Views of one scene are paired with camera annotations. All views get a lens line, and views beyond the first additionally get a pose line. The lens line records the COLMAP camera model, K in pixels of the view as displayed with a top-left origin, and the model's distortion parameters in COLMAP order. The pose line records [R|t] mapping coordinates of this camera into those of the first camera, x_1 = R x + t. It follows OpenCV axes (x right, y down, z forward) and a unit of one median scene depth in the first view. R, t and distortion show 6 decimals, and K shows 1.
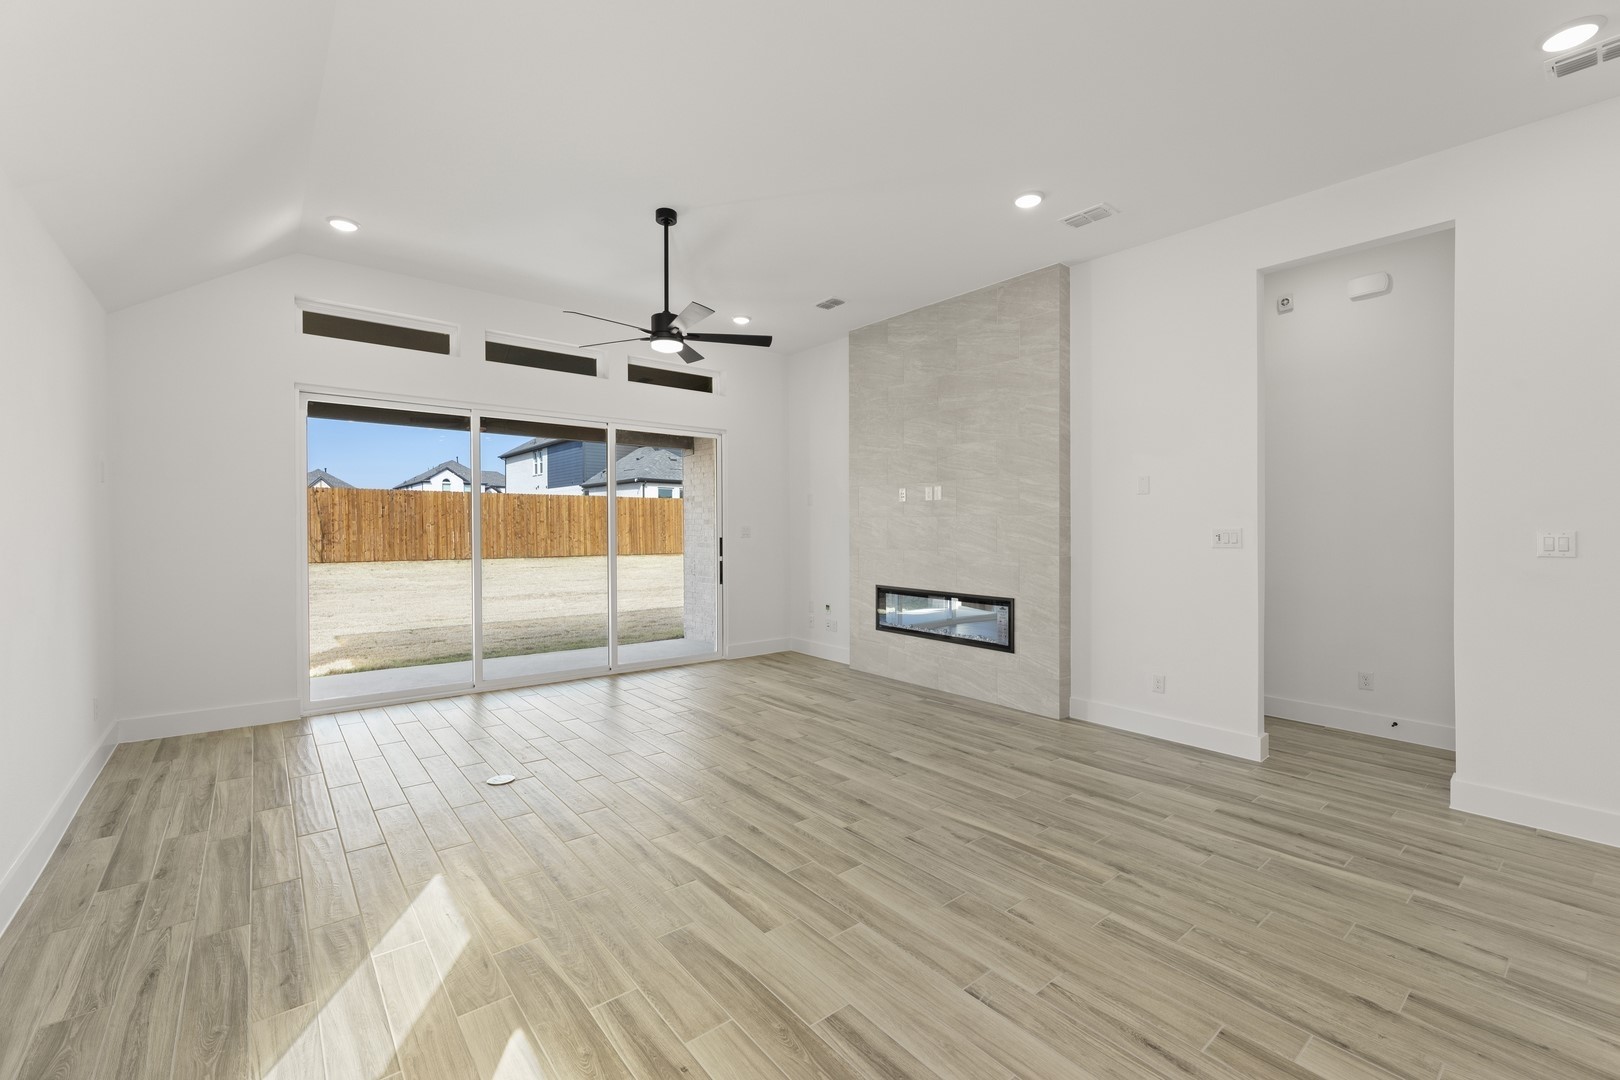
lens RADIAL K [[678.7, 0, 817.0], [0, 678.7, 515.9], [0, 0, 1]] dist [0.000137, -0.000164]
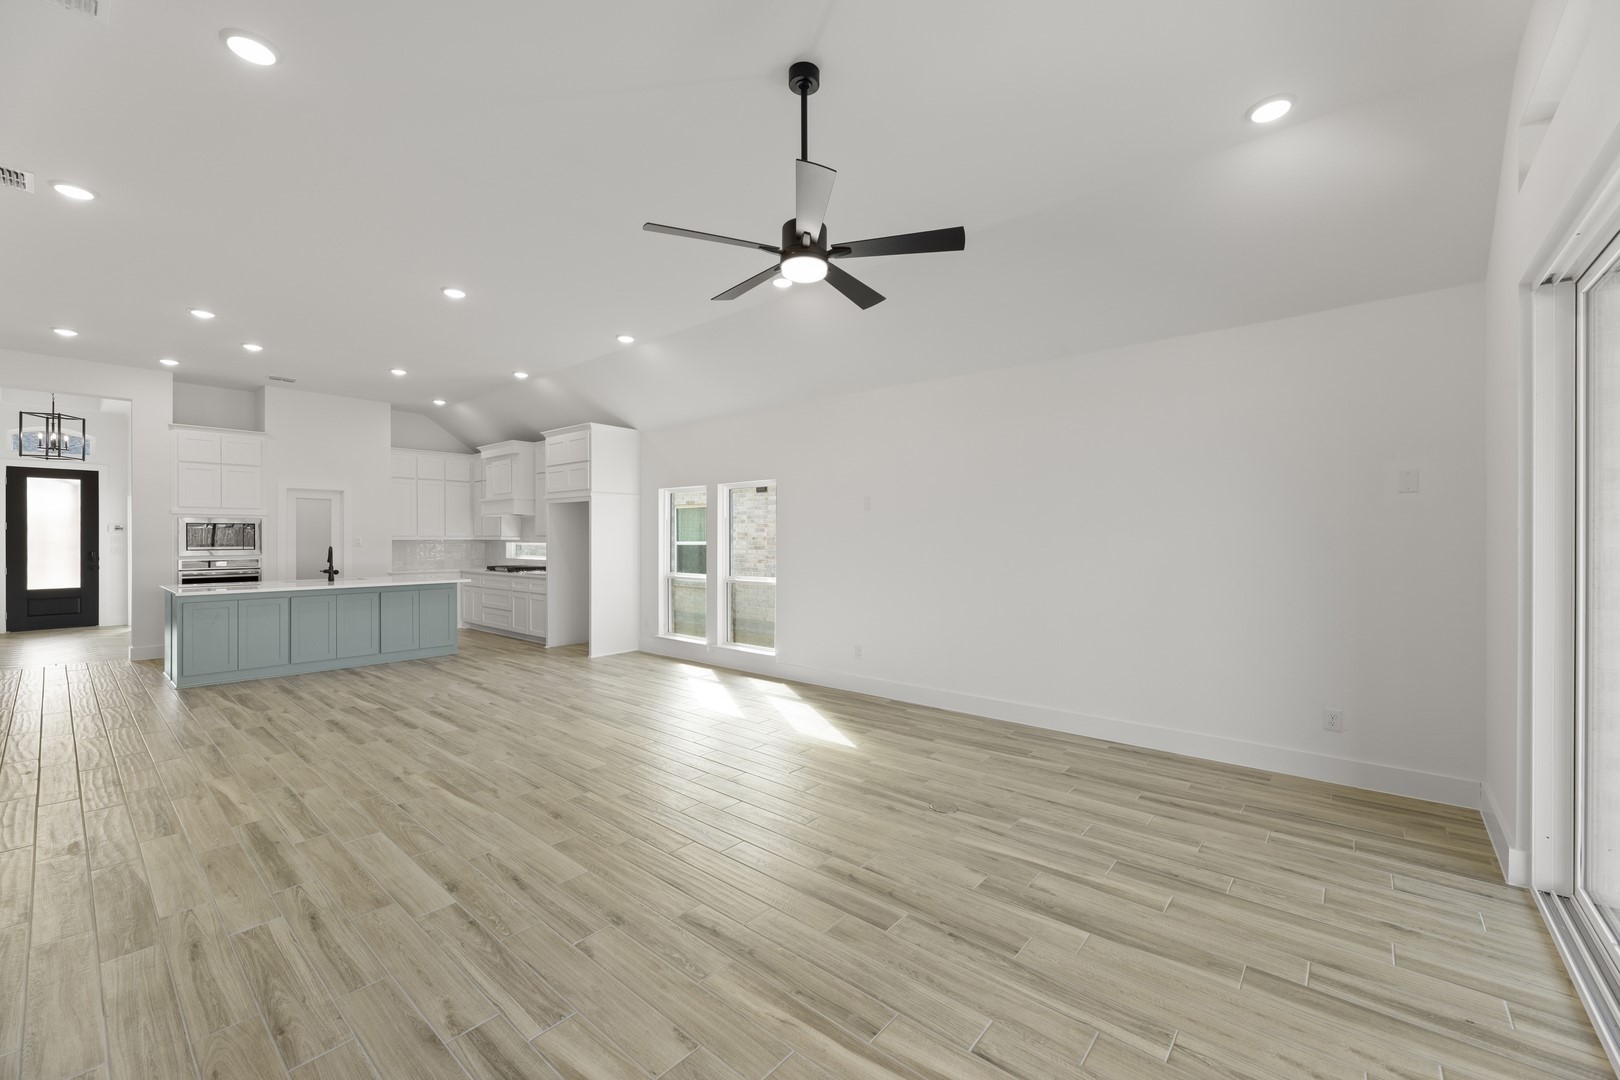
lens RADIAL K [[648.7, 0, 817.0], [0, 648.7, 553.8], [0, 0, 1]] dist [0.000273, 0.000398]
pose [[-0.984196, -0.000215, -0.177085, -0.135826], [-0.001781, 0.999961, 0.008686, 0.028948], [0.177076, 0.008864, -0.984157, 1.944731]]
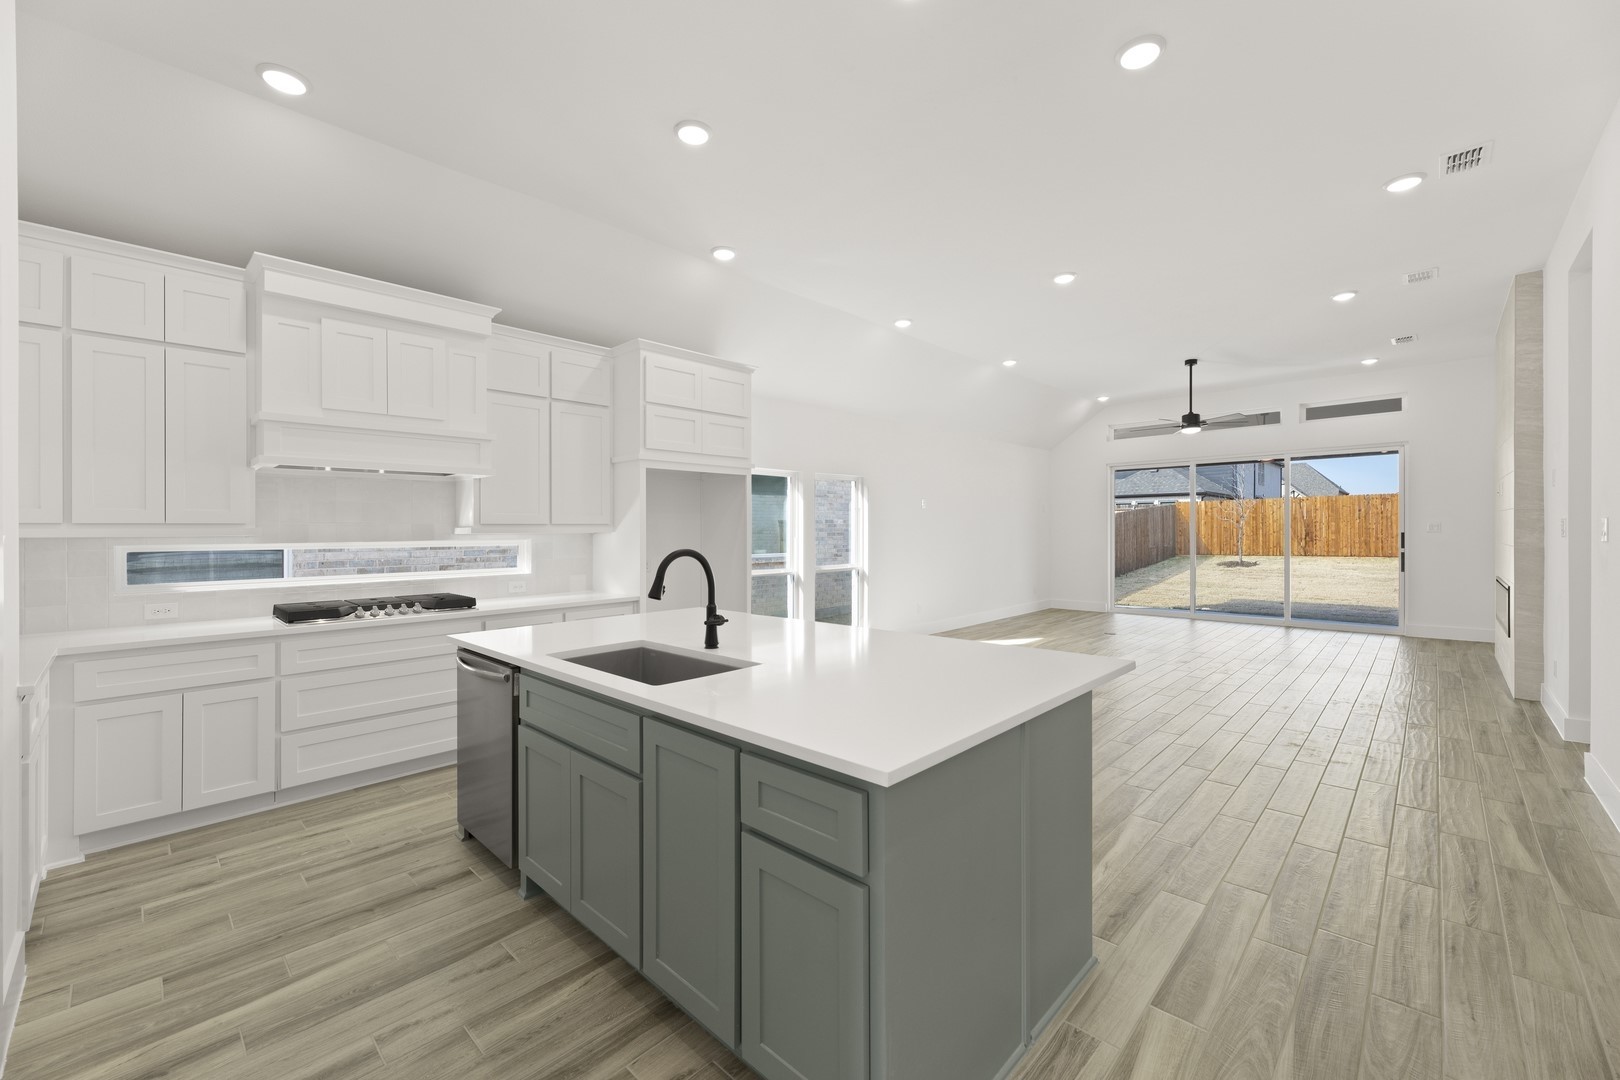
lens RADIAL K [[648.7, 0, 817.0], [0, 648.7, 553.8], [0, 0, 1]] dist [0.000273, 0.000398]
pose [[0.126299, 0.027899, -0.991600, 1.747657], [0.025663, 0.999178, 0.031381, 0.013810], [0.991660, -0.029411, 0.125479, -0.338879]]
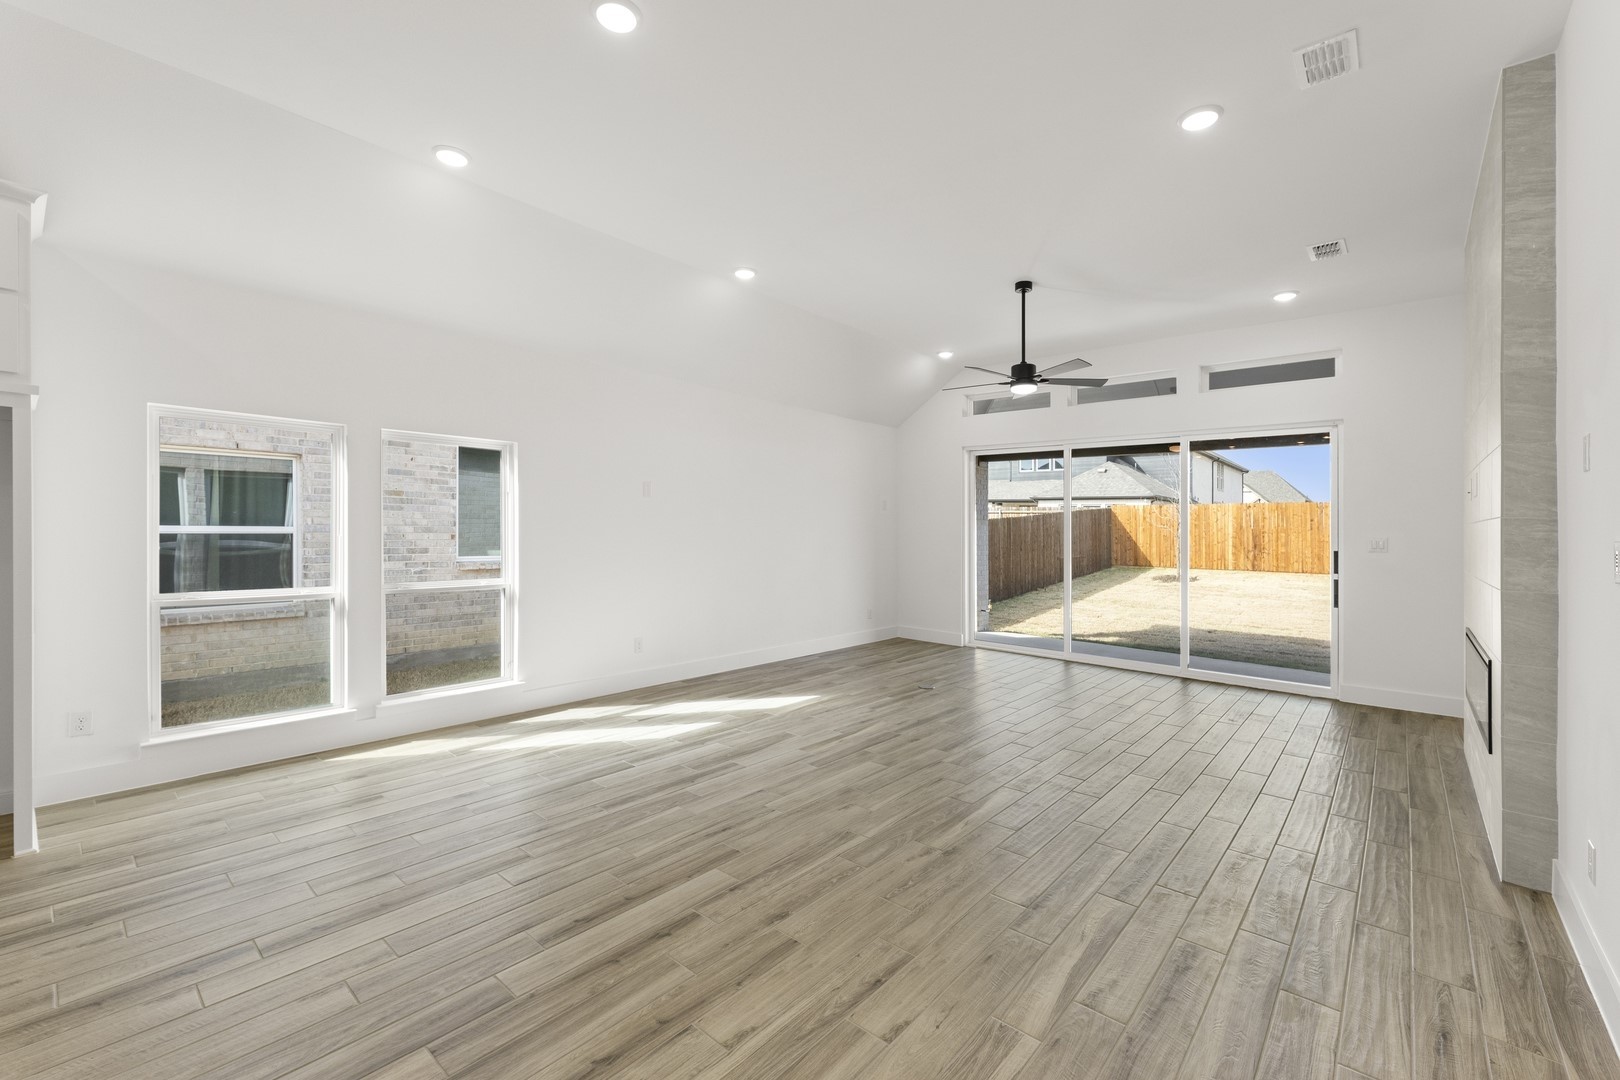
lens RADIAL K [[675.5, 0, 813.2], [0, 675.5, 532.6], [0, 0, 1]] dist [0.000014, -0.000243]
pose [[0.168386, 0.004149, -0.985712, 1.134590], [-0.001501, 0.999991, 0.003953, 0.014057], [0.985720, 0.000814, 0.168391, 0.480367]]
